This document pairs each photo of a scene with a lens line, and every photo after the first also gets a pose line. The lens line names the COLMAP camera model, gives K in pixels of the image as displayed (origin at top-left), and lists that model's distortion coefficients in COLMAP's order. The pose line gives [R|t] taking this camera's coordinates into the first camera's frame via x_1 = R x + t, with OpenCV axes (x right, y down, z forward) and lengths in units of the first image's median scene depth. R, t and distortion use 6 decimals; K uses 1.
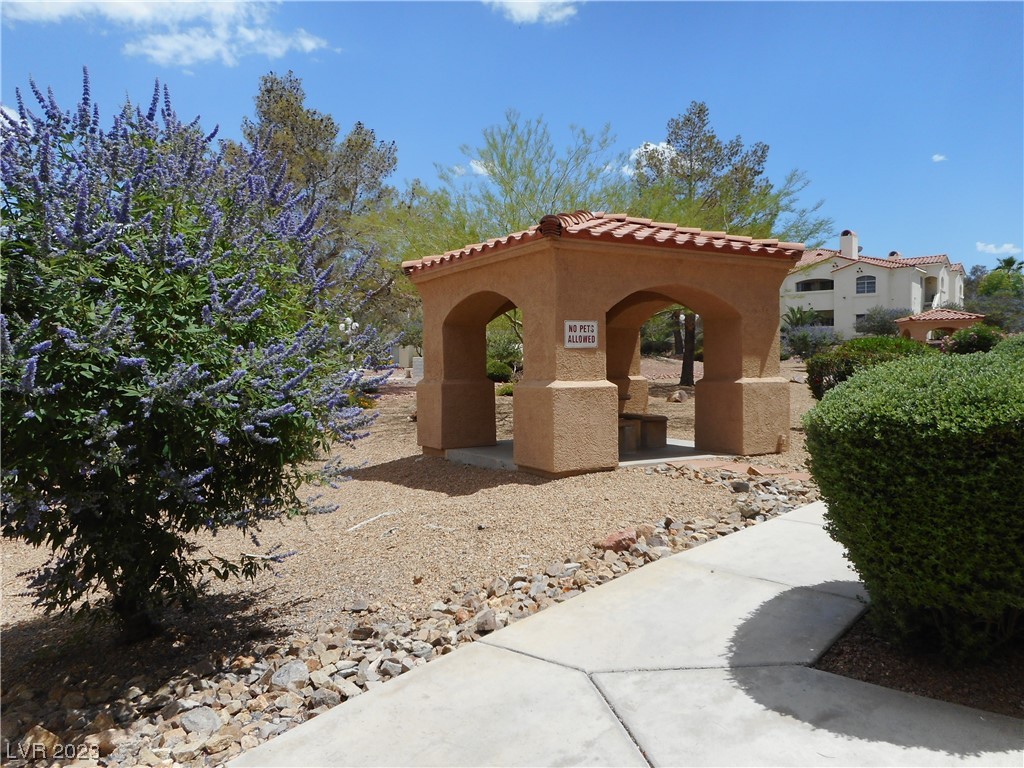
lens RADIAL K [[760.1, 0, 512.0], [0, 760.1, 384.0], [0, 0, 1]] dist [0.005854, 0.002934]
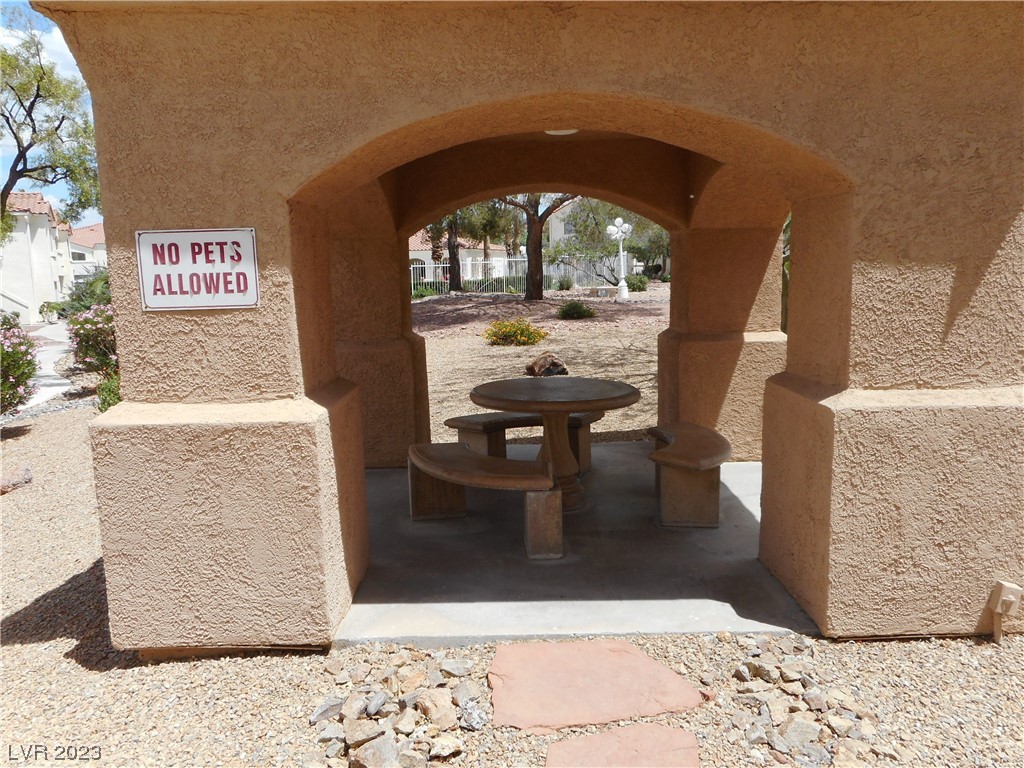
lens RADIAL K [[760.1, 0, 512.0], [0, 760.1, 384.0], [0, 0, 1]] dist [0.005854, 0.002934]
pose [[0.863258, 0.063237, -0.500786, 0.386039], [0.001968, 0.991692, 0.128619, -0.057297], [0.504759, -0.112017, 0.855962, 0.760555]]
